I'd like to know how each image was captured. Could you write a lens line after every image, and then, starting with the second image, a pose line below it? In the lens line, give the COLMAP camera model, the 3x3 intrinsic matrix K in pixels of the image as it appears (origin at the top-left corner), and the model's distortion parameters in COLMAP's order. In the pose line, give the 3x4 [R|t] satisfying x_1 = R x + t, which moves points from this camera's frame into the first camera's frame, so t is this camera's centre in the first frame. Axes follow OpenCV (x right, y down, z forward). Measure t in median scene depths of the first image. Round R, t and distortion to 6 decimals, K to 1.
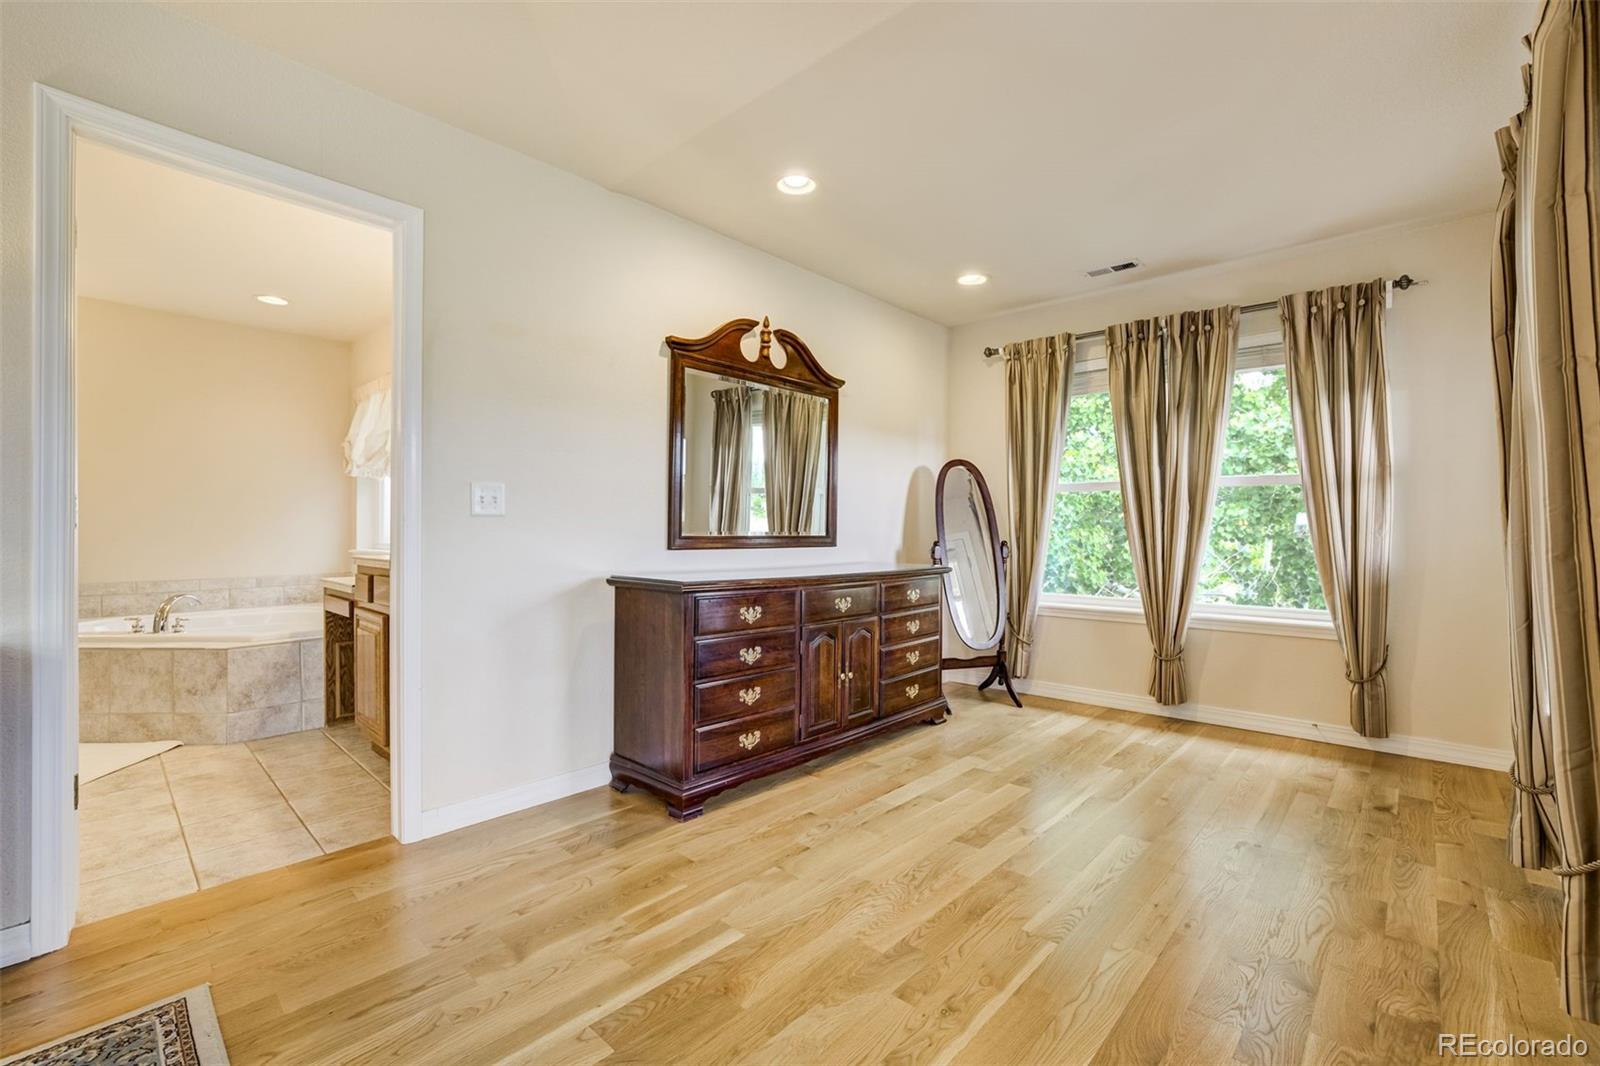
lens RADIAL K [[680.9, 0, 798.9], [0, 680.9, 532.4], [0, 0, 1]] dist [-0.001254, -0.000186]
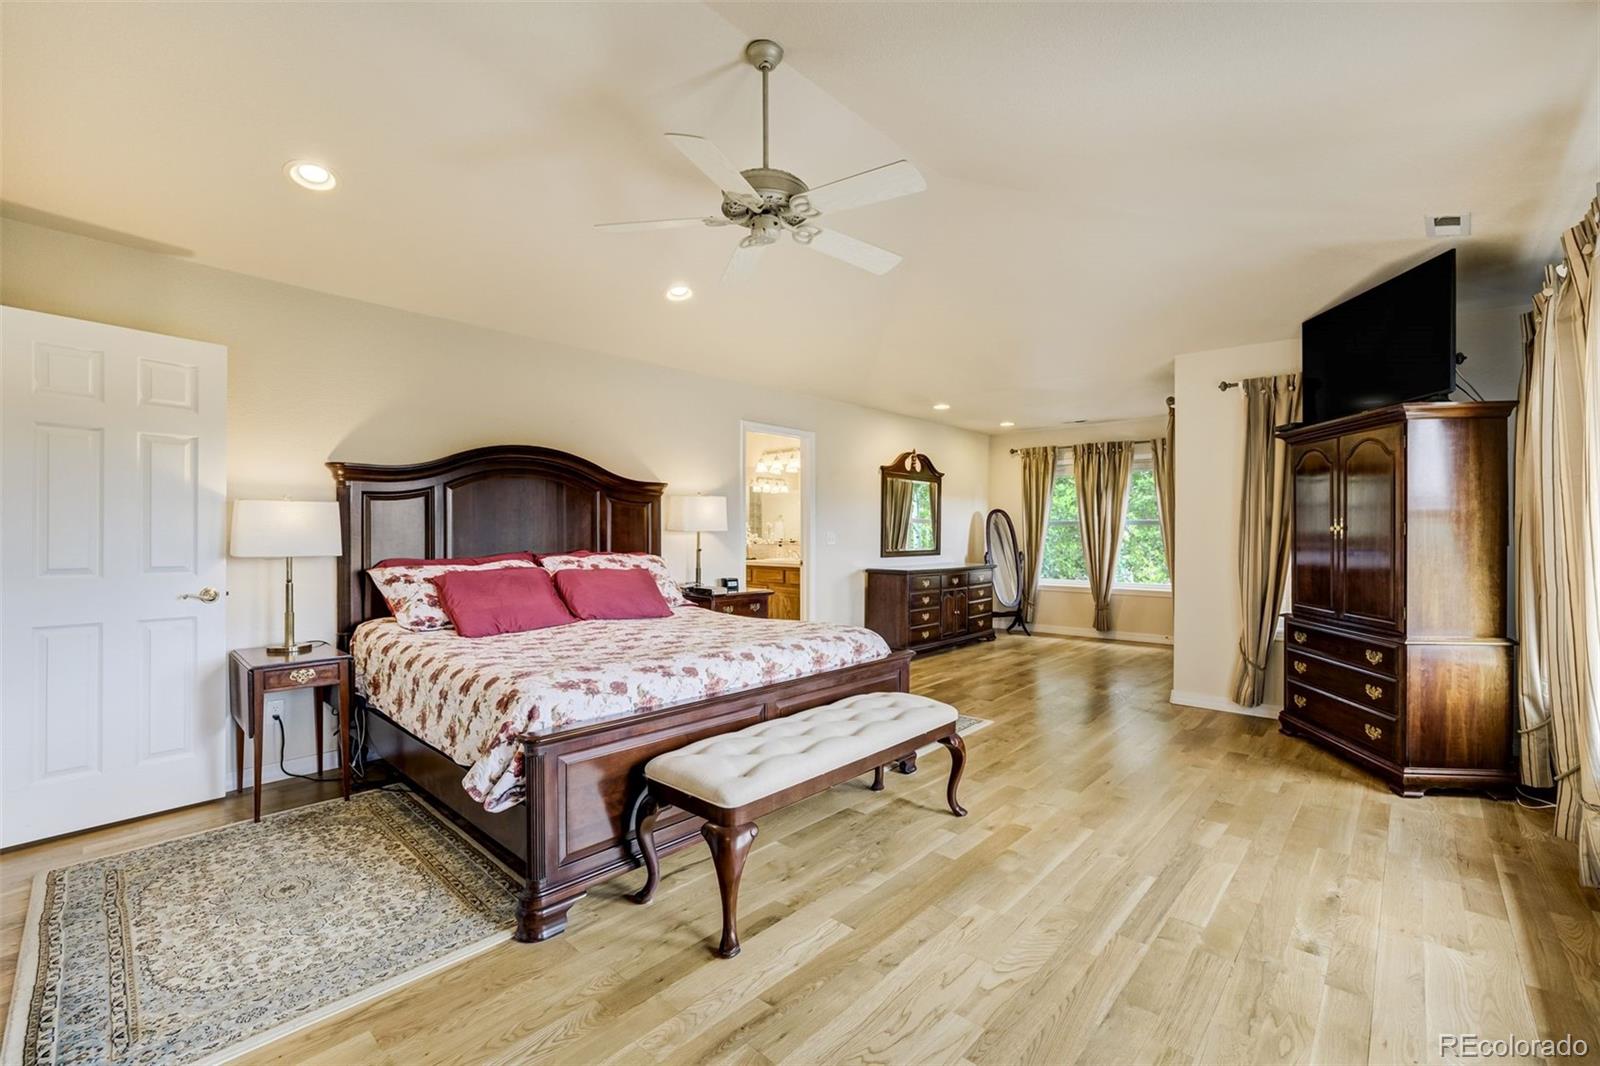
lens RADIAL K [[680.9, 0, 801.2], [0, 680.9, 534.2], [0, 0, 1]] dist [-0.001254, -0.000186]
pose [[0.999889, -0.001739, 0.014813, -0.391884], [0.001727, 0.999998, 0.000805, -0.043837], [-0.014815, -0.000780, 0.999890, -1.028558]]
